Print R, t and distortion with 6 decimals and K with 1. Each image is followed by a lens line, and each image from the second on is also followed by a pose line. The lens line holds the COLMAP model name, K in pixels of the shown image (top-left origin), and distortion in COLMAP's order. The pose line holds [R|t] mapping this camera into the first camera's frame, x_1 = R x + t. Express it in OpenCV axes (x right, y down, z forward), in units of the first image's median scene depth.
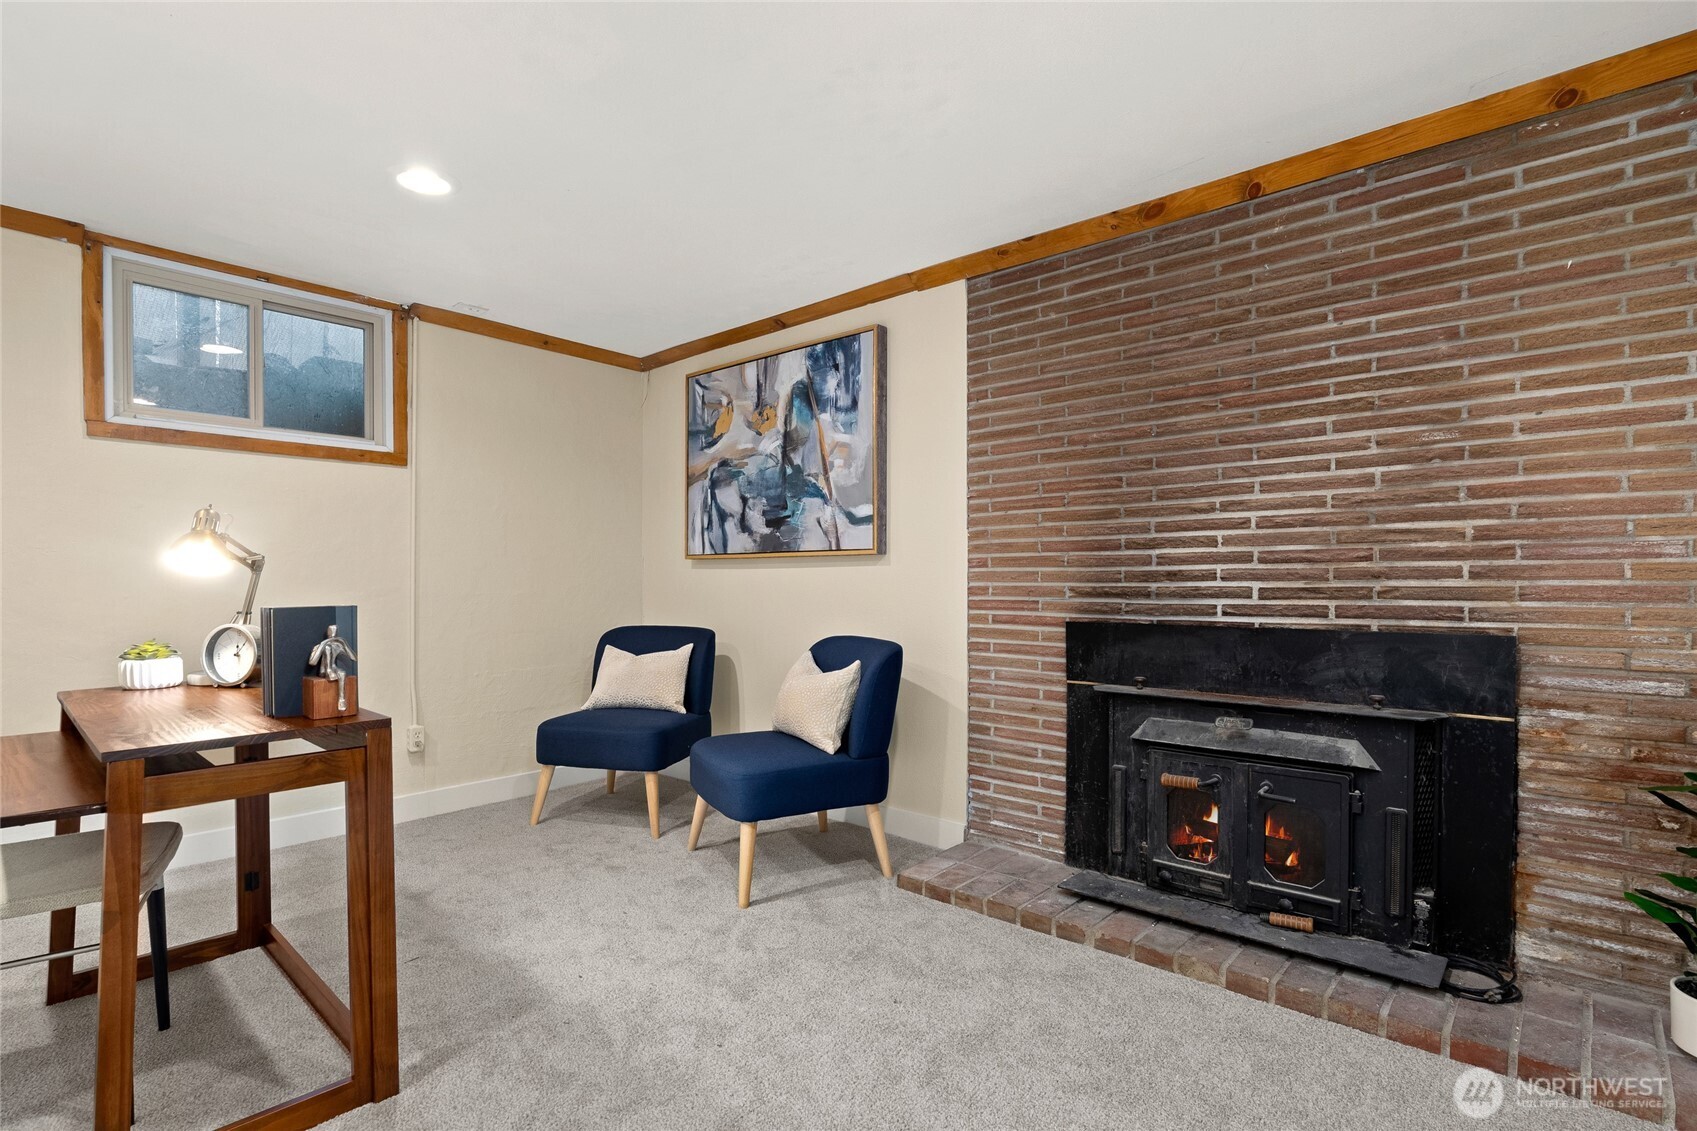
lens RADIAL K [[822.7, 0, 853.3], [0, 822.7, 595.4], [0, 0, 1]] dist [-0.001458, -0.000564]
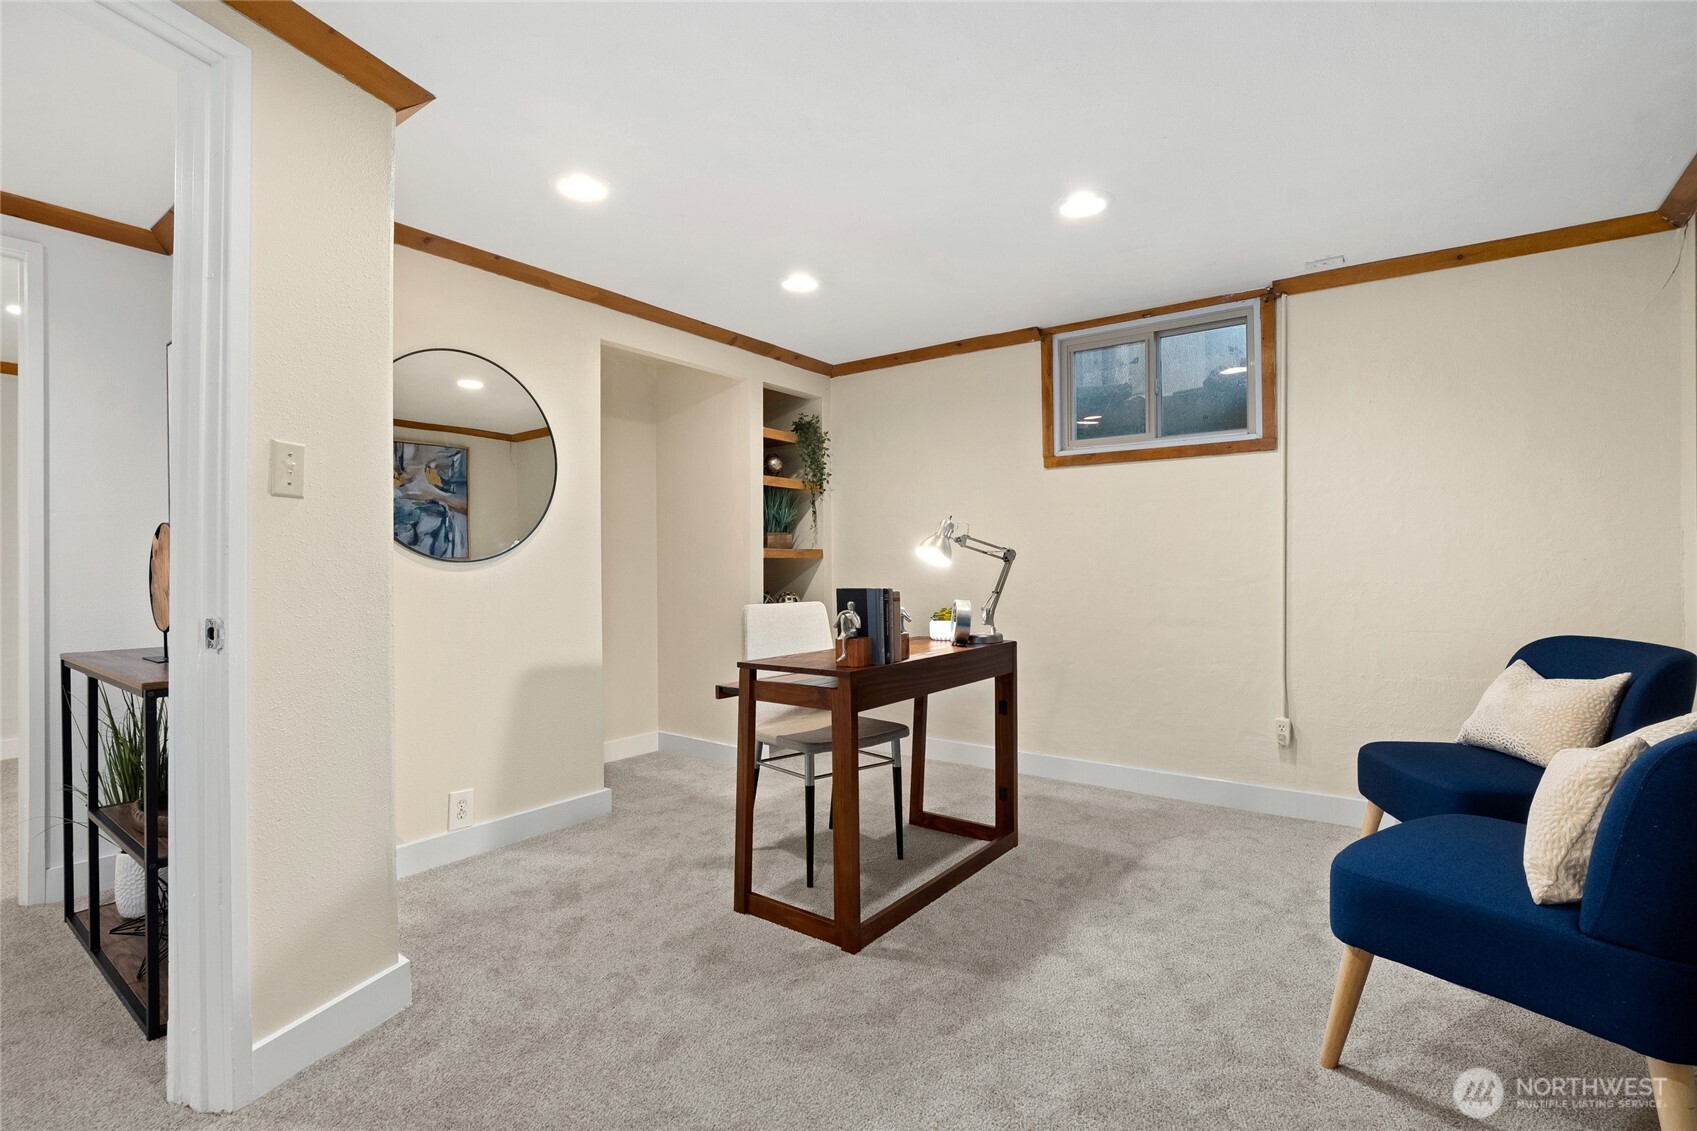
lens RADIAL K [[794.3, 0, 848.5], [0, 794.3, 565.5], [0, 0, 1]] dist [-0.000344, 0.000073]
pose [[0.091881, 0.001877, -0.995768, 0.393249], [-0.015481, 0.999880, 0.000456, -0.014455], [0.995650, 0.015374, 0.091899, 0.464535]]
